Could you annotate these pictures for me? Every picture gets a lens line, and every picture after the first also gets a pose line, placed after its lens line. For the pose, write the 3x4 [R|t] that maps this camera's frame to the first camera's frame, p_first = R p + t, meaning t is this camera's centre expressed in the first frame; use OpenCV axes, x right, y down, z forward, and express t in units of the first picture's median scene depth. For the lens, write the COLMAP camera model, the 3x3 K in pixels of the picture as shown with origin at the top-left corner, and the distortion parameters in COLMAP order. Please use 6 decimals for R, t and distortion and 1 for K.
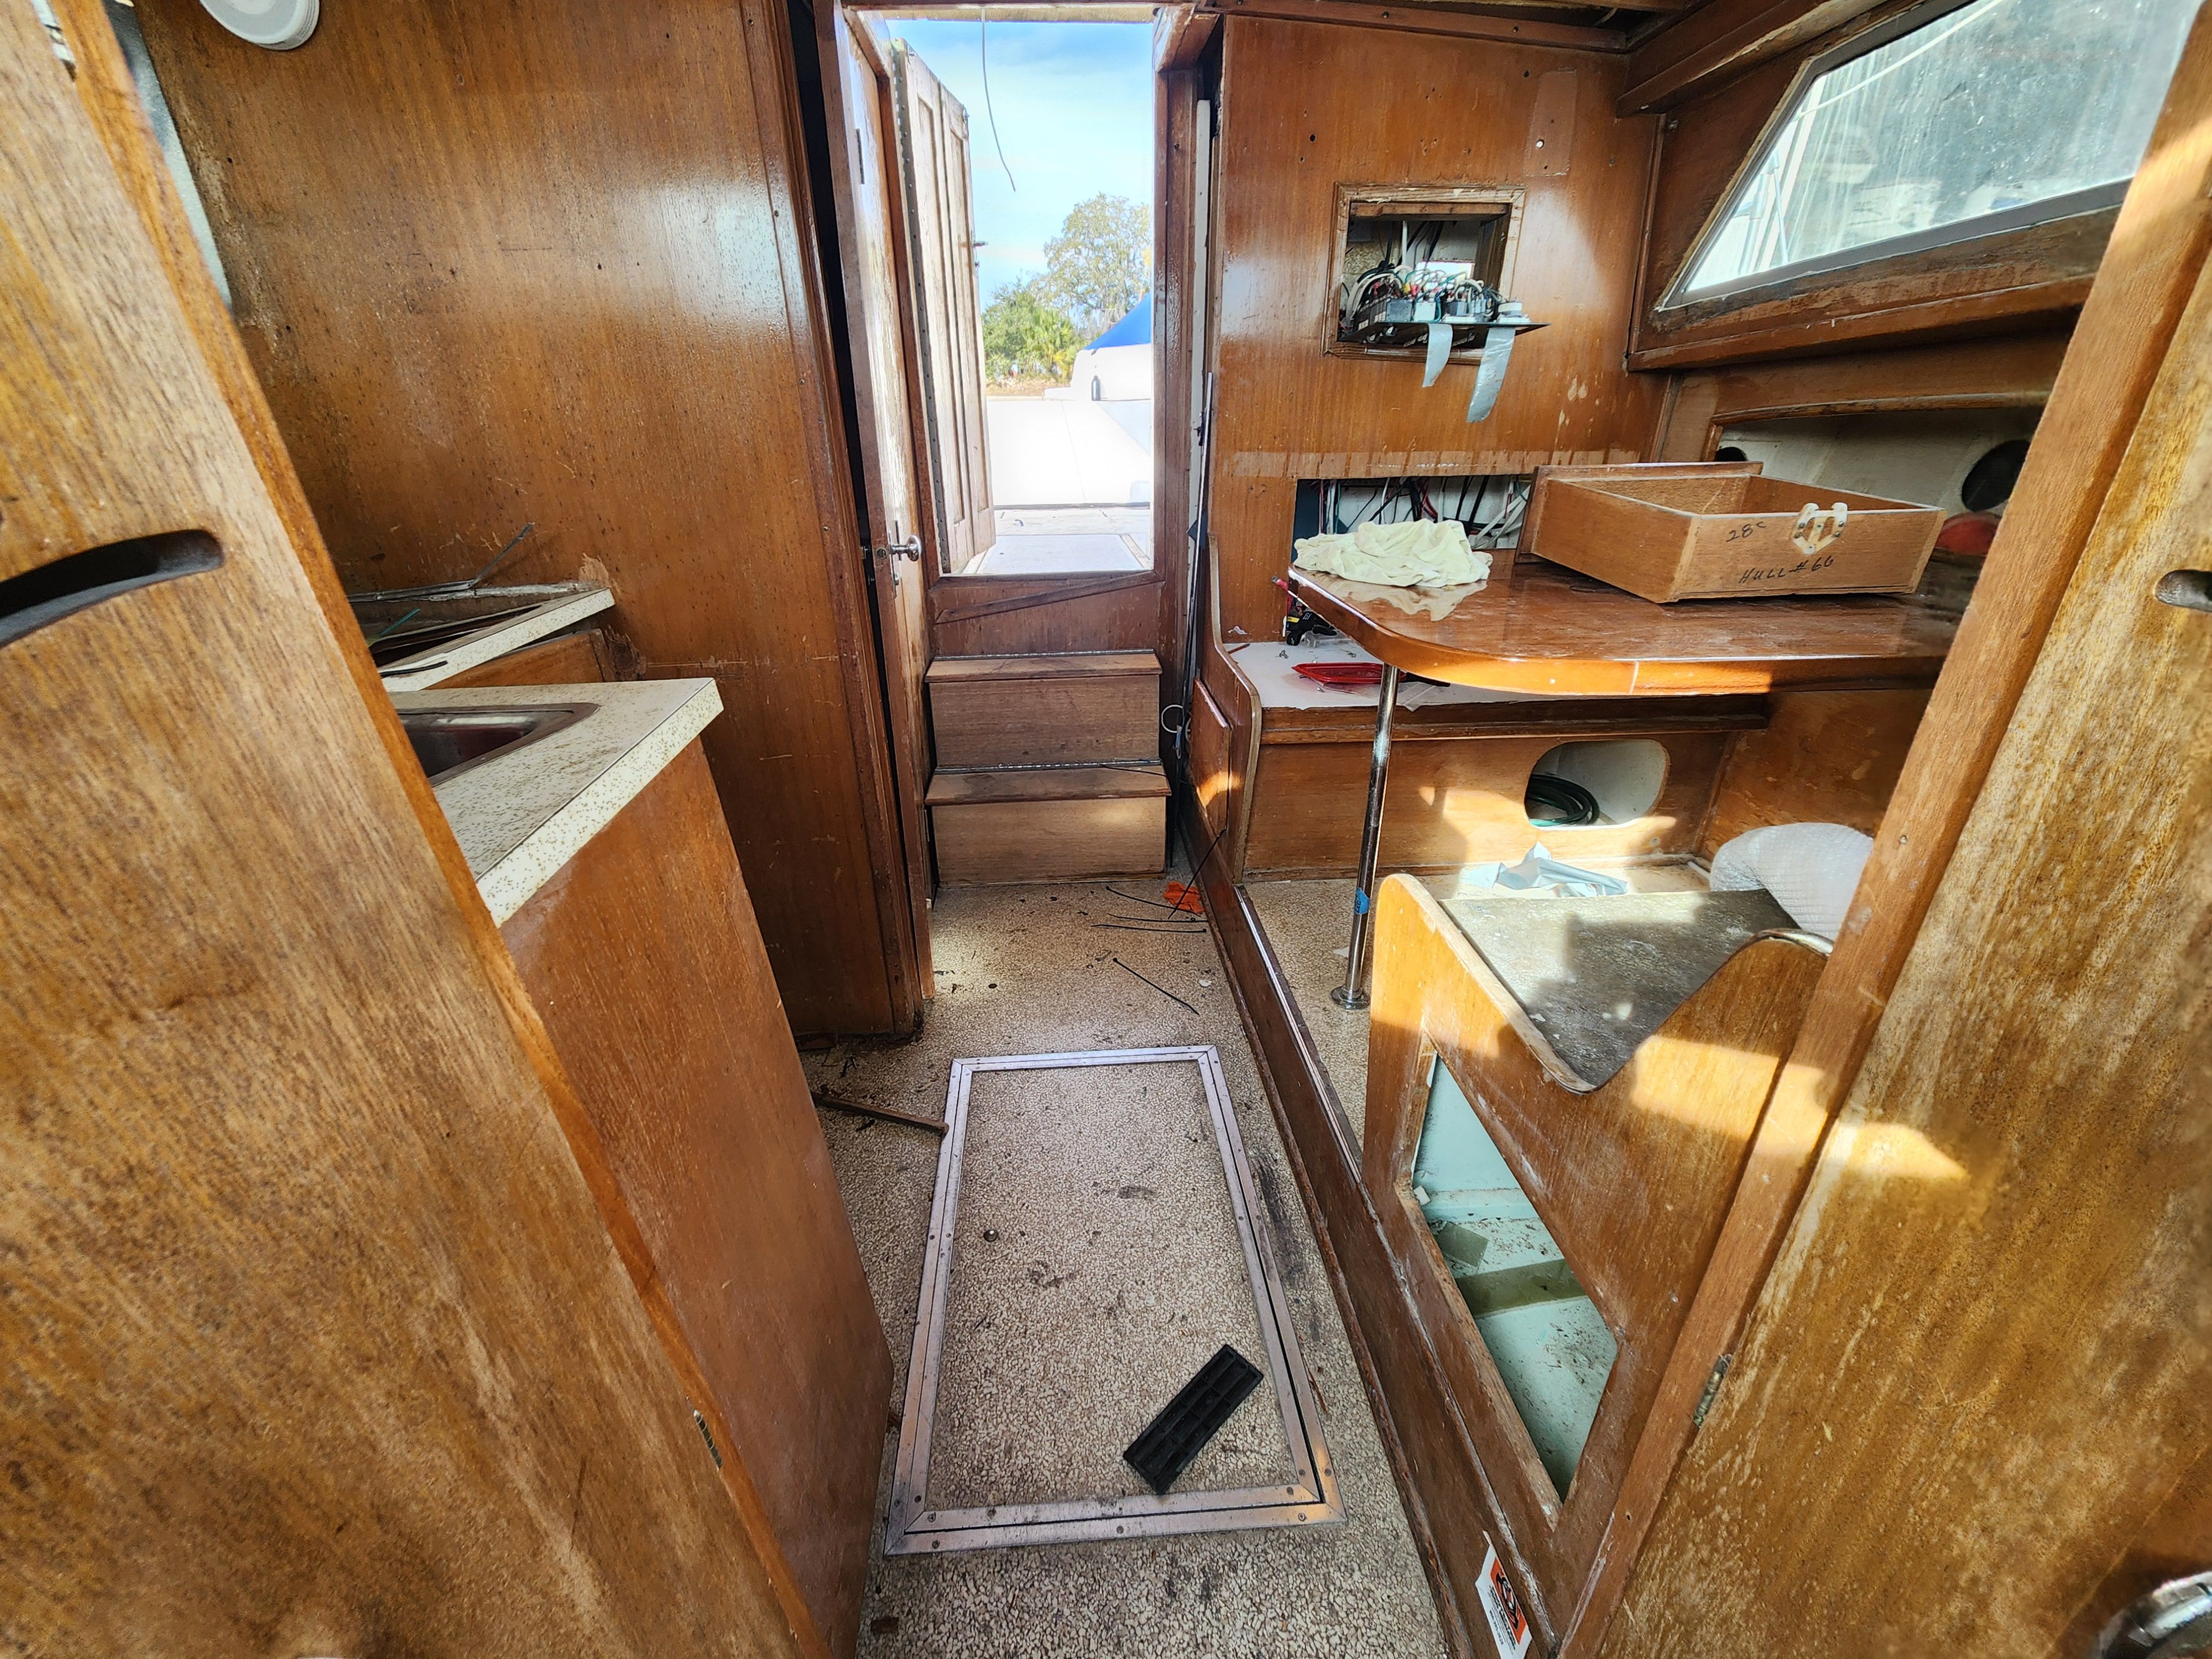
lens RADIAL K [[892.6, 0, 1109.8], [0, 892.6, 833.0], [0, 0, 1]] dist [0.005581, -0.003214]
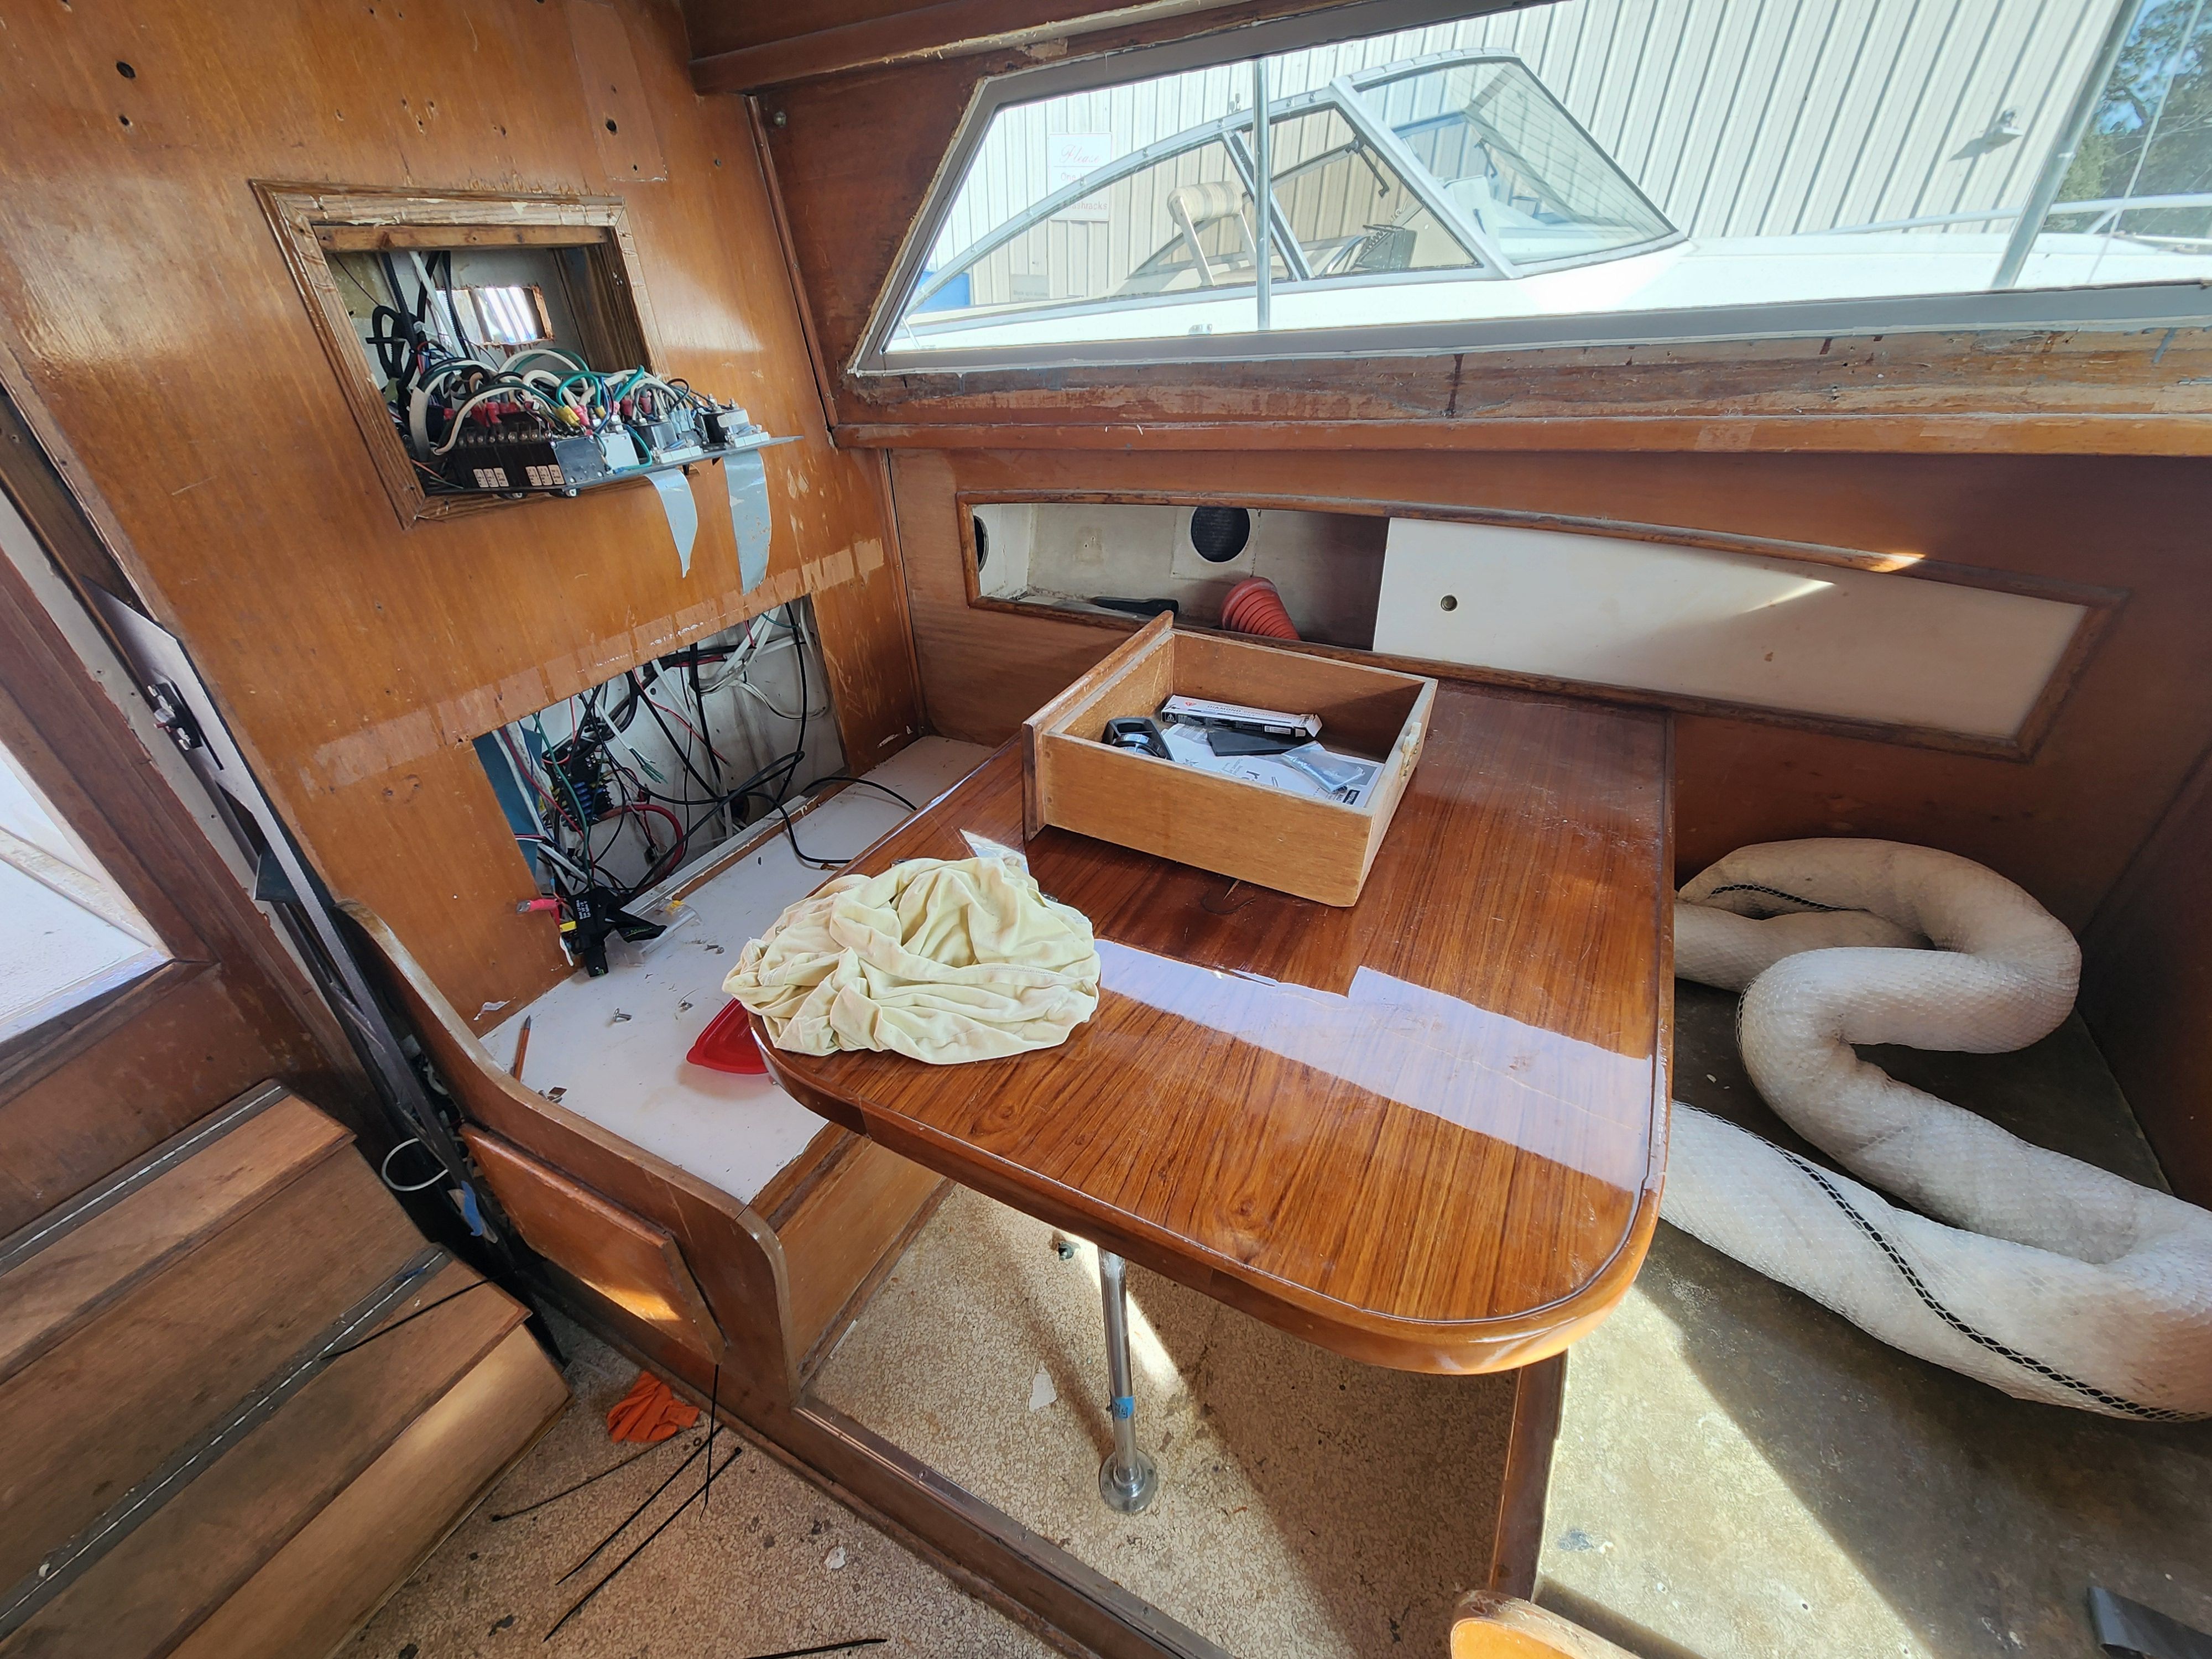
lens RADIAL K [[892.6, 0, 1090.4], [0, 892.6, 835.1], [0, 0, 1]] dist [0.005581, -0.003214]
pose [[0.526566, -0.471157, 0.707629, -0.002230], [0.399272, 0.871920, 0.283438, -0.389620], [-0.750540, 0.133288, 0.647244, 0.422691]]
